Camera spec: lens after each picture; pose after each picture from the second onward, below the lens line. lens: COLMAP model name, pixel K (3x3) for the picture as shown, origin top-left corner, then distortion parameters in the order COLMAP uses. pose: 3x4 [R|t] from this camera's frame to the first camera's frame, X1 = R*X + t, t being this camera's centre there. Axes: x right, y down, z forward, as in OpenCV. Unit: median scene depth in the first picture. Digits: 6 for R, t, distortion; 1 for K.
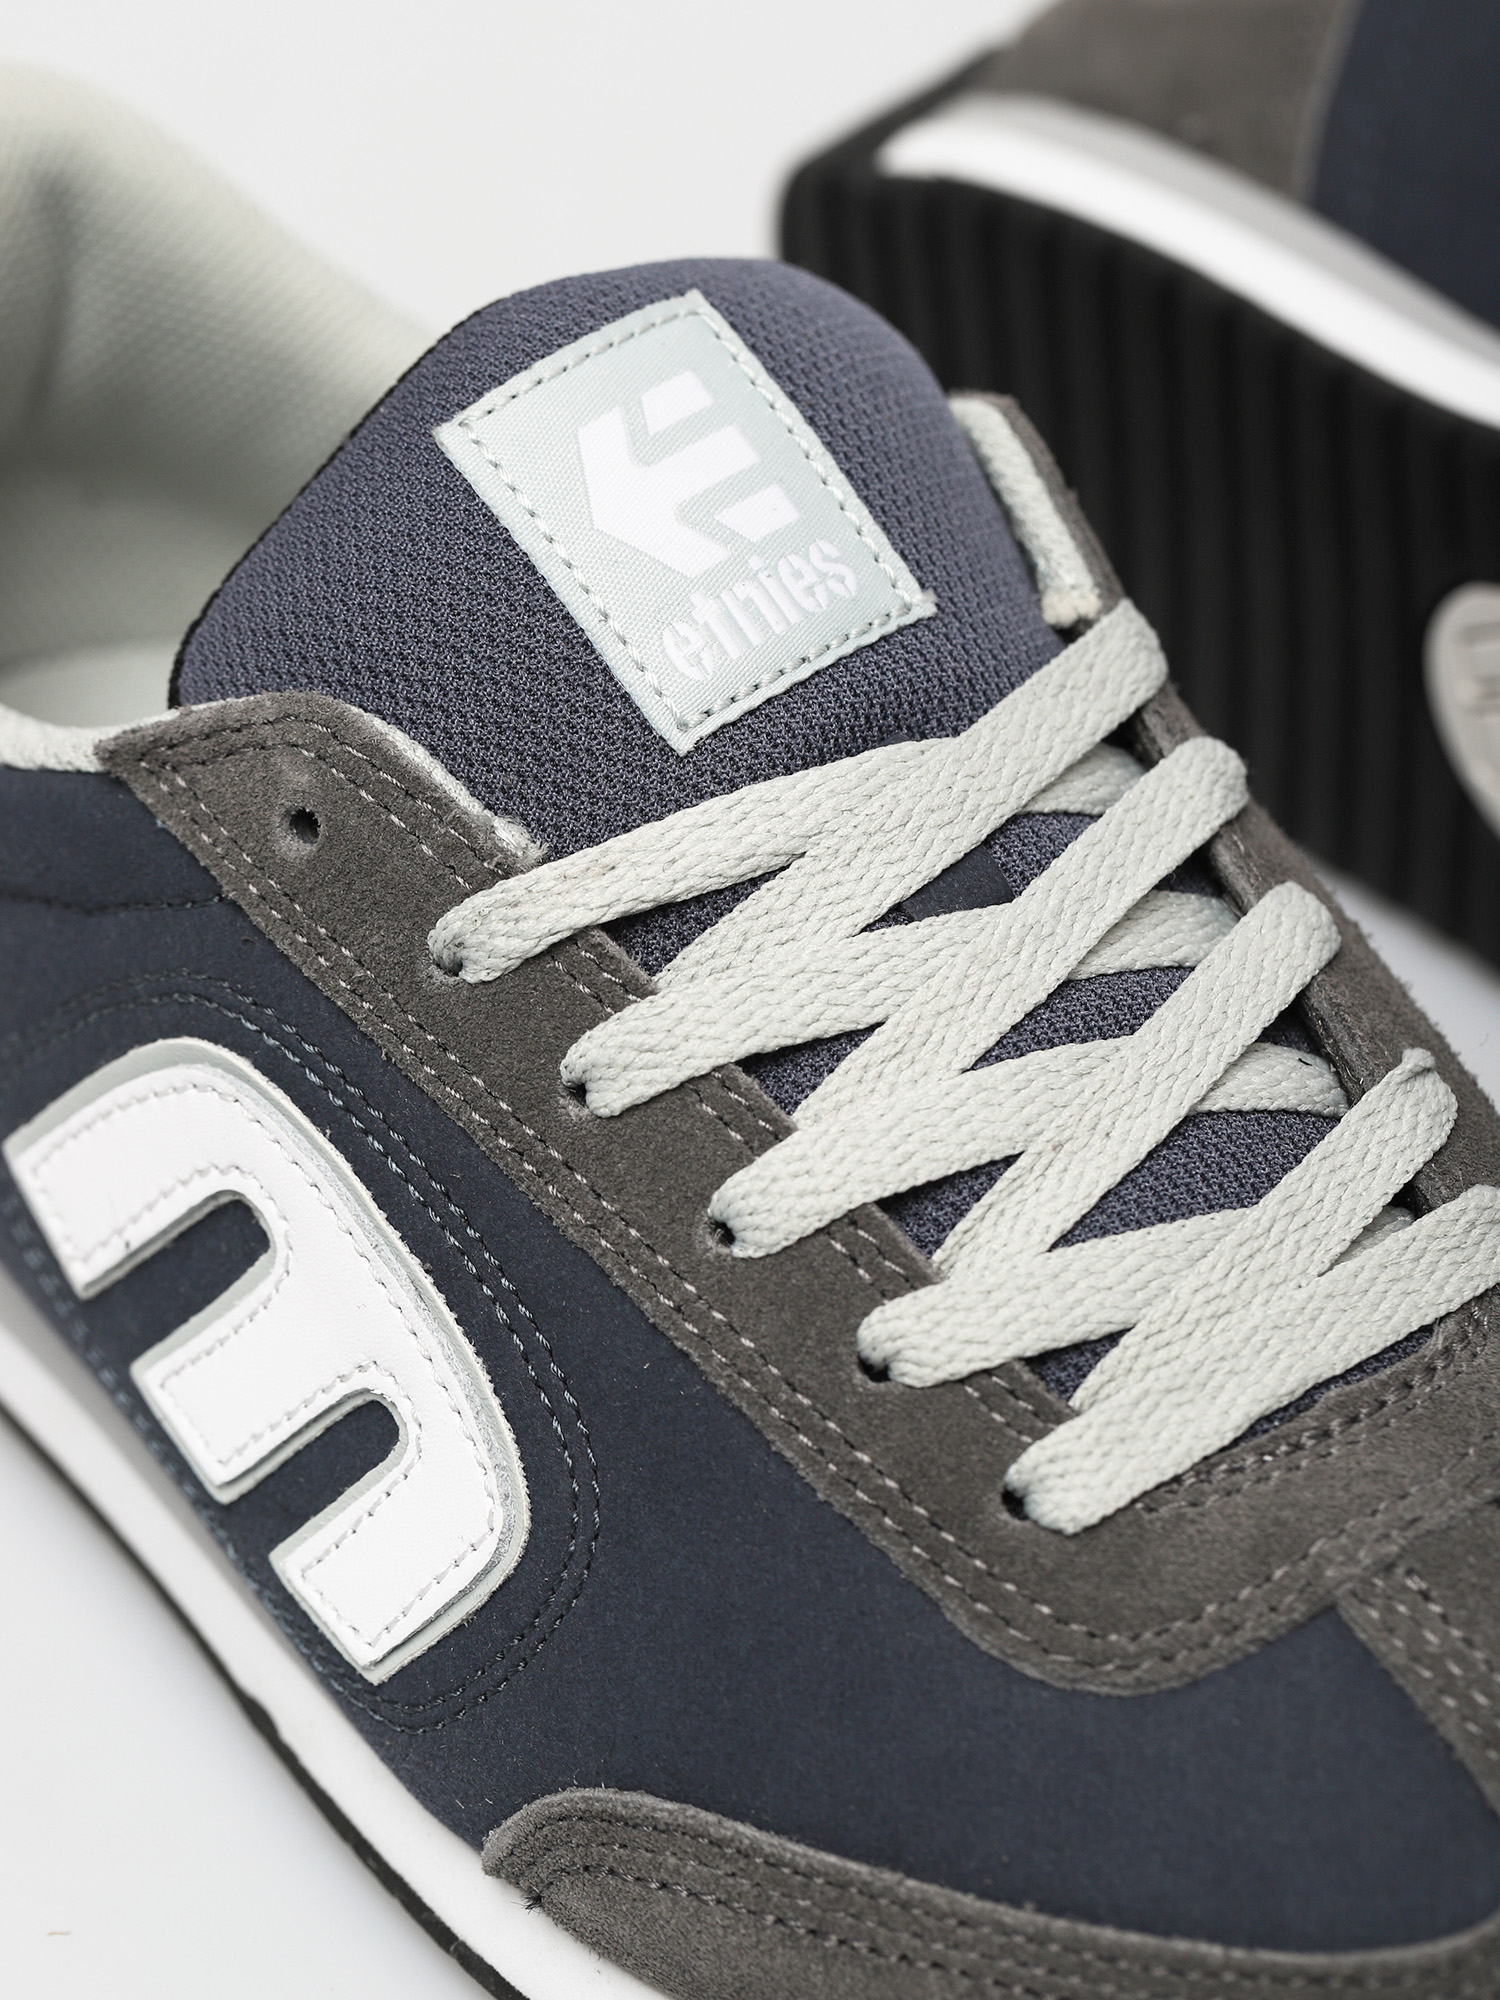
lens RADIAL K [[5671.3, 0, 750.0], [0, 5671.3, 1000.0], [0, 0, 1]] dist [-0.085991, -0.480447]
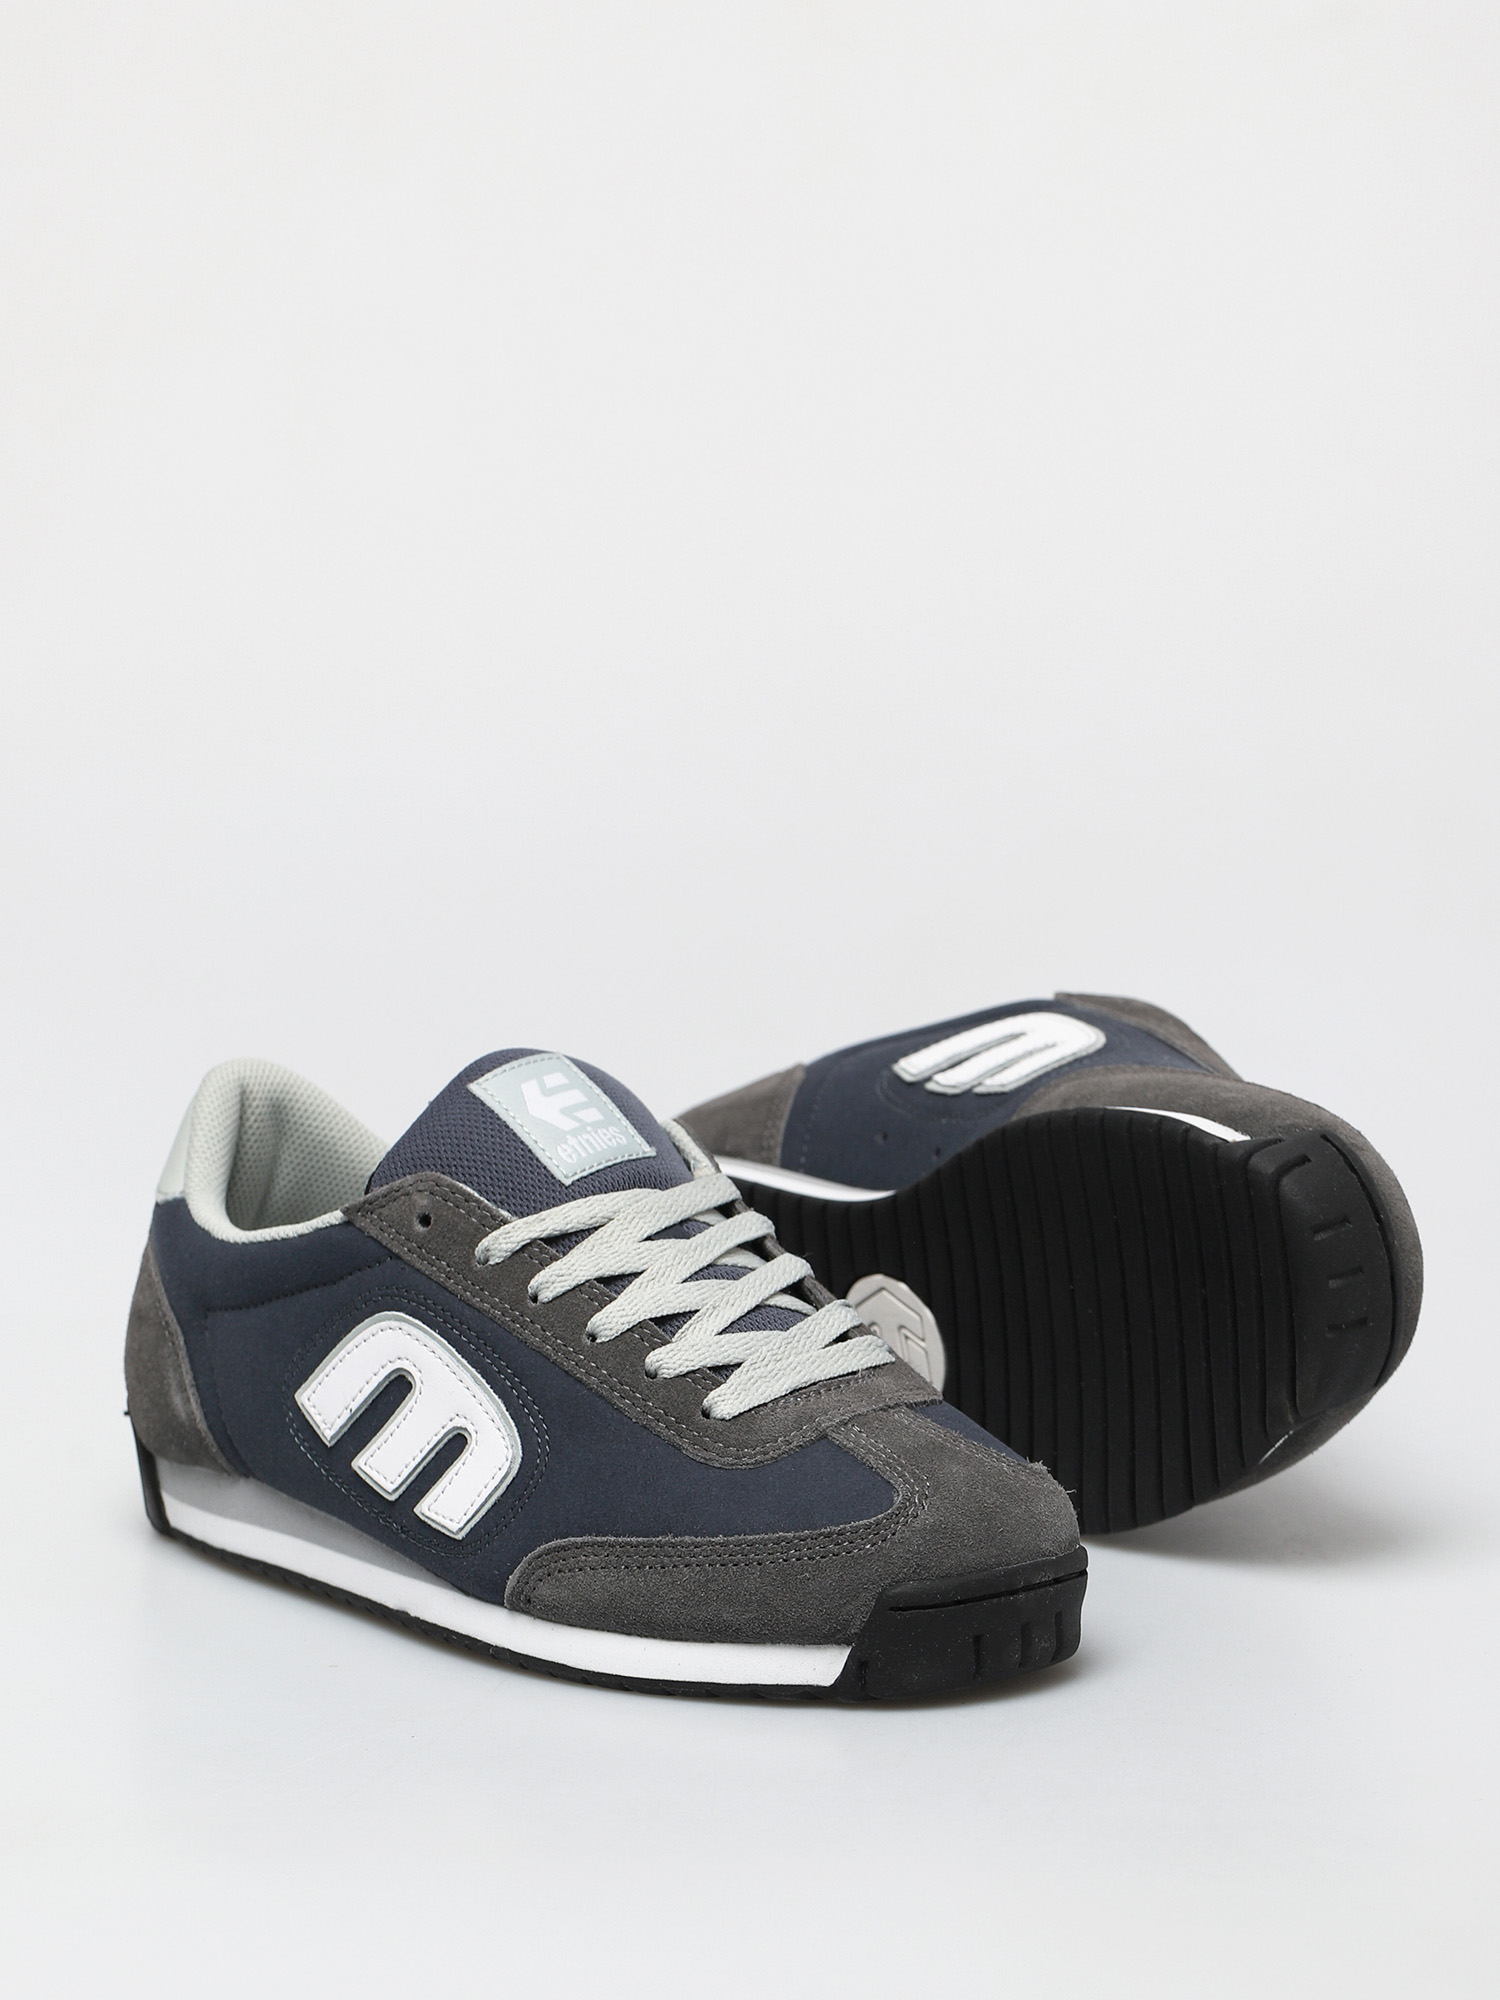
lens RADIAL K [[5671.3, 0, 750.0], [0, 5671.3, 1000.0], [0, 0, 1]] dist [-0.085991, -0.480447]
pose [[0.994951, -0.016825, 0.098946, -0.190774], [0.055976, 0.911310, -0.407897, 0.981258], [-0.083308, 0.411376, 0.907651, -1.490563]]
